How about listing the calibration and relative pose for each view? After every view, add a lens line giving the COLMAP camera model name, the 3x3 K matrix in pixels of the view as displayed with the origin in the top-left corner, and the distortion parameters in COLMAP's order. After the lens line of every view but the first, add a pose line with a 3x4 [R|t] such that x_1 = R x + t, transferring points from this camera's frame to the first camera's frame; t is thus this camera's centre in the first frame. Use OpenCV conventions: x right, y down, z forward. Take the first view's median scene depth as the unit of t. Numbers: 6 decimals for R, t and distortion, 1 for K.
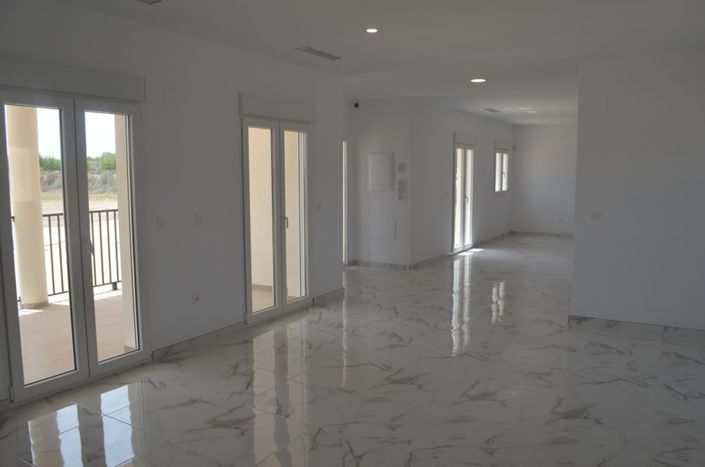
lens RADIAL K [[555.2, 0, 352.5], [0, 555.2, 233.5], [0, 0, 1]] dist [-0.075840, 0.000765]
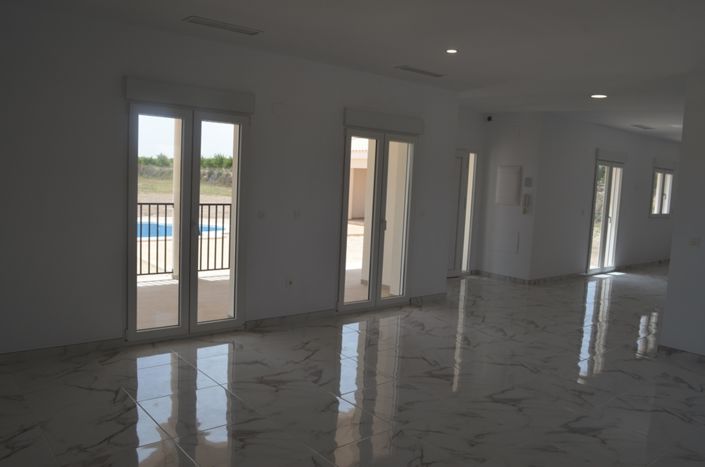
lens RADIAL K [[555.2, 0, 352.5], [0, 555.2, 233.5], [0, 0, 1]] dist [-0.075840, 0.000765]
pose [[0.942588, 0.080547, -0.324098, 0.173923], [-0.085996, 0.996292, -0.002500, 0.005193], [0.322695, 0.030228, 0.946020, -0.054981]]
